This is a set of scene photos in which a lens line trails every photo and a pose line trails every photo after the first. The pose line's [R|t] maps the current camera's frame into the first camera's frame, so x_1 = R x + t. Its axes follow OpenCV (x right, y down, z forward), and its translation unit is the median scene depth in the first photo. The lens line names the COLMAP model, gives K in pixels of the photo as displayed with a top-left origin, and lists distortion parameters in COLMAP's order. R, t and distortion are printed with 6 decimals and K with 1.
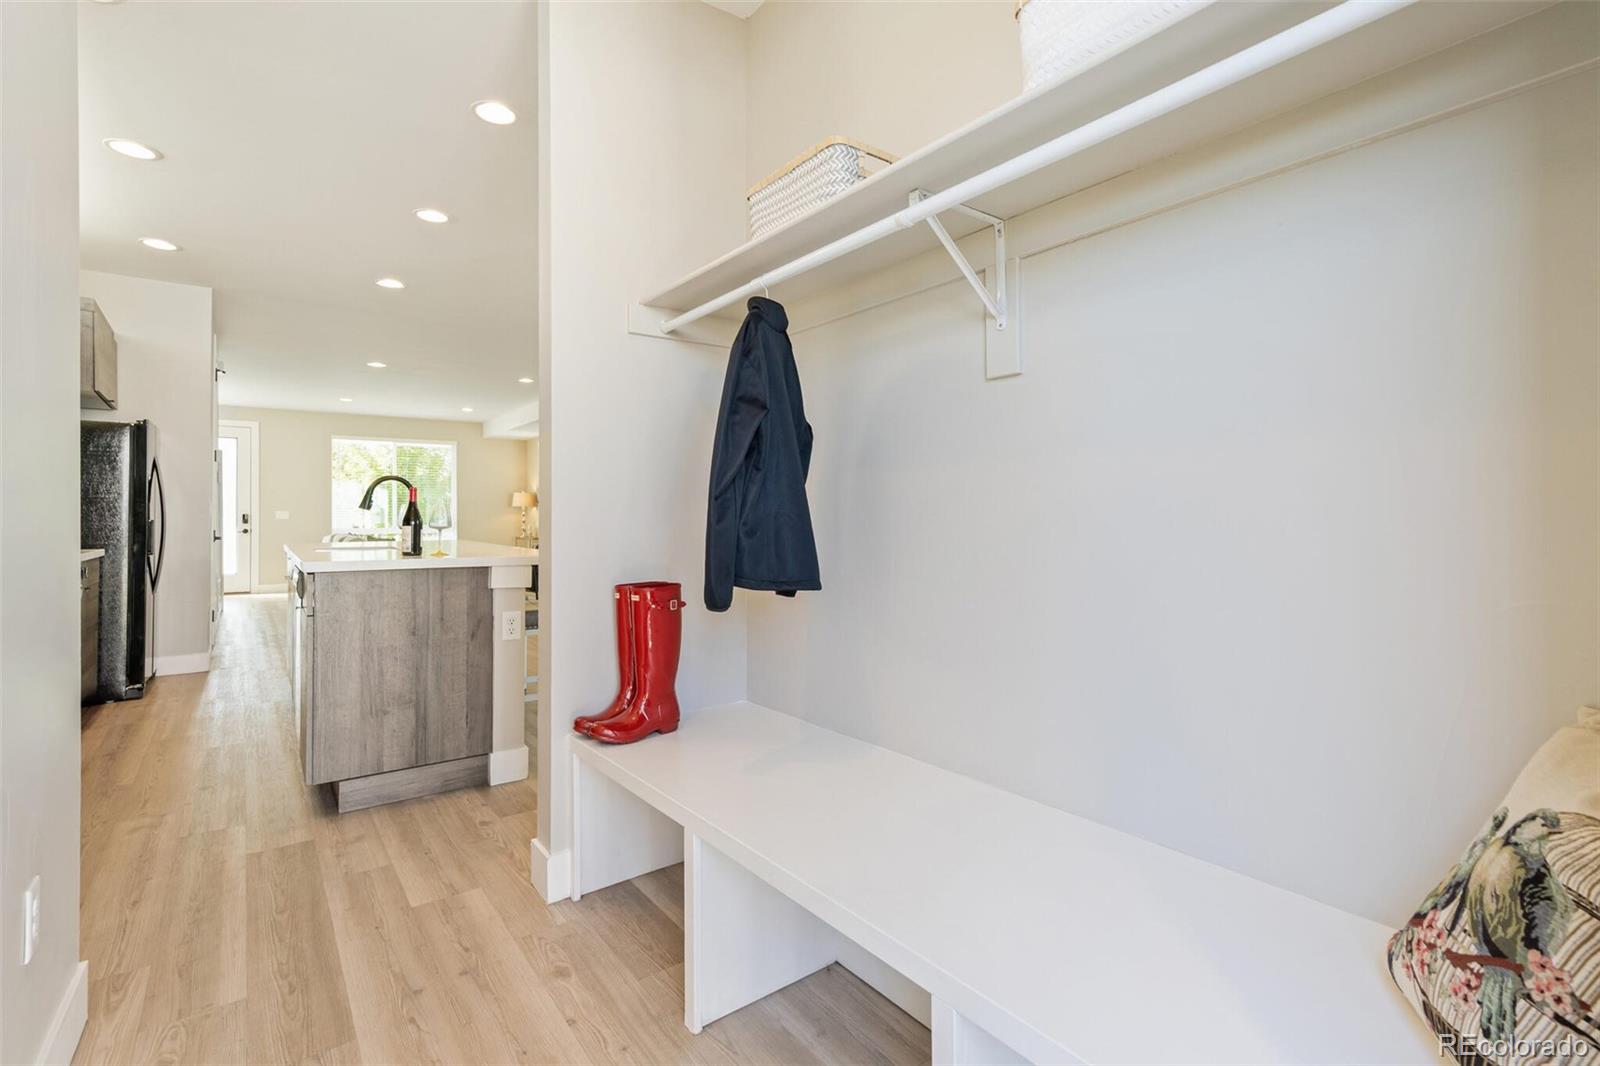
lens RADIAL K [[737.0, 0, 797.8], [0, 737.0, 518.4], [0, 0, 1]] dist [-0.003594, -0.000333]
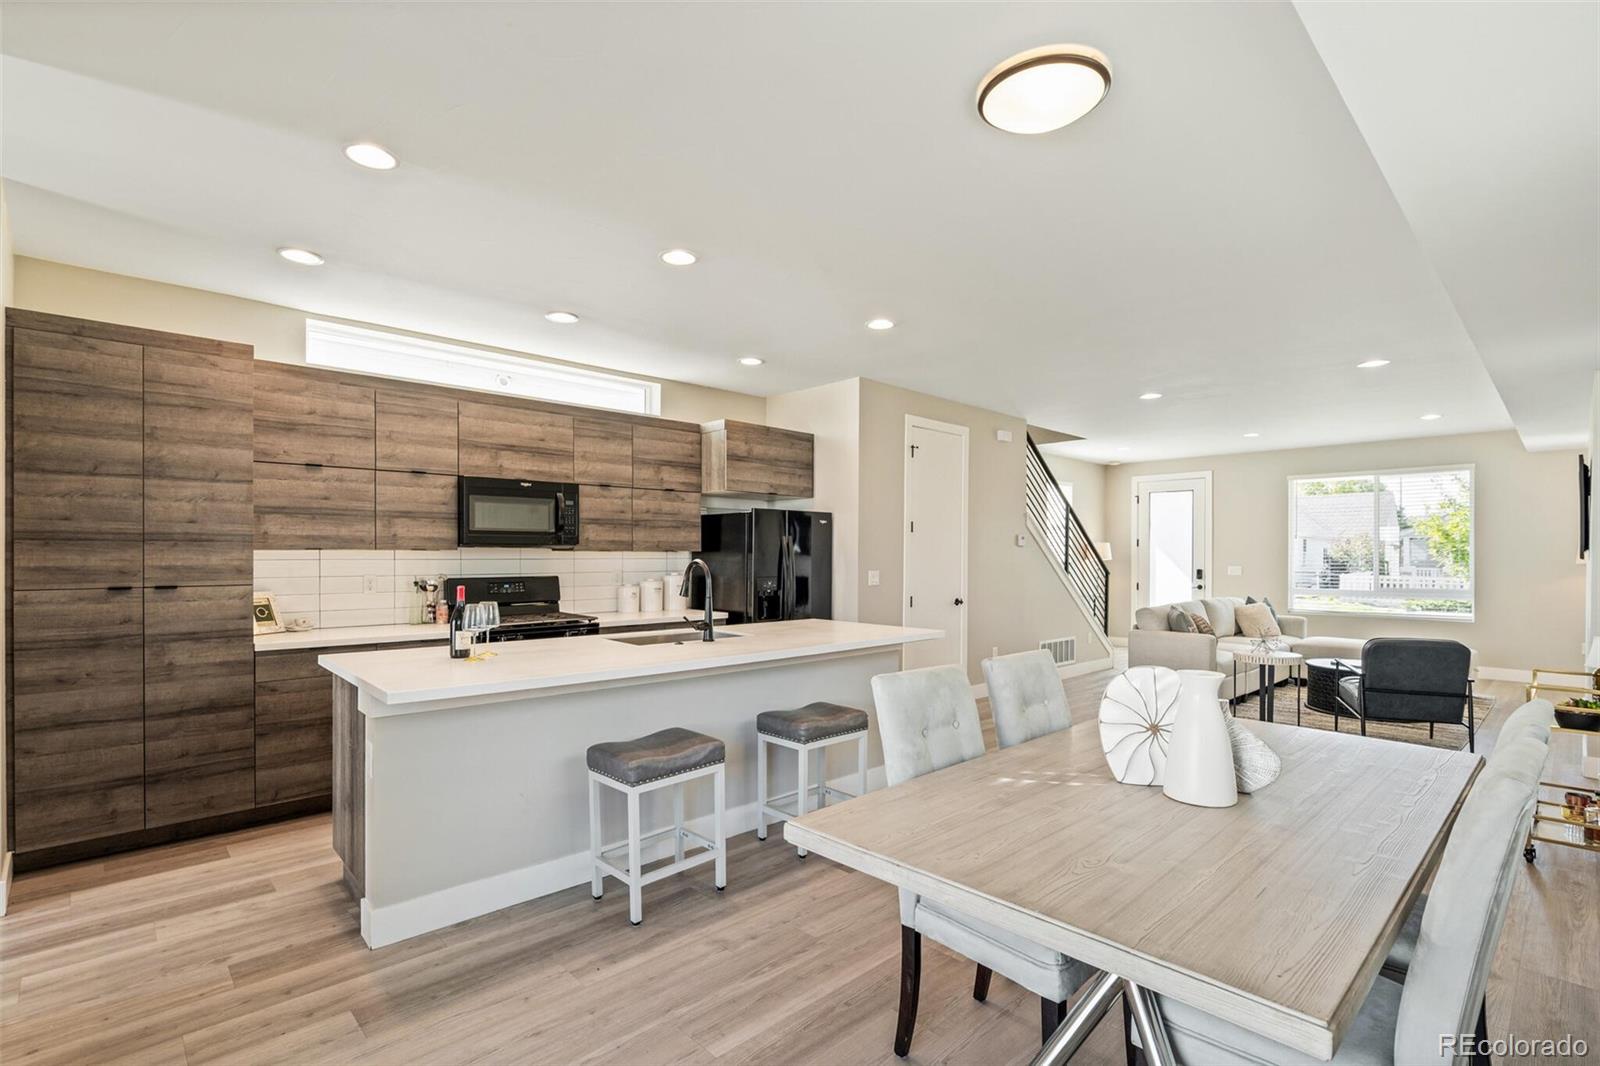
lens RADIAL K [[737.0, 0, 788.8], [0, 737.0, 549.5], [0, 0, 1]] dist [-0.003594, -0.000333]
pose [[0.129814, -0.006504, -0.991517, 0.129806], [-0.005251, 0.999960, -0.007247, -0.021917], [0.991524, 0.006147, 0.129775, 0.351314]]
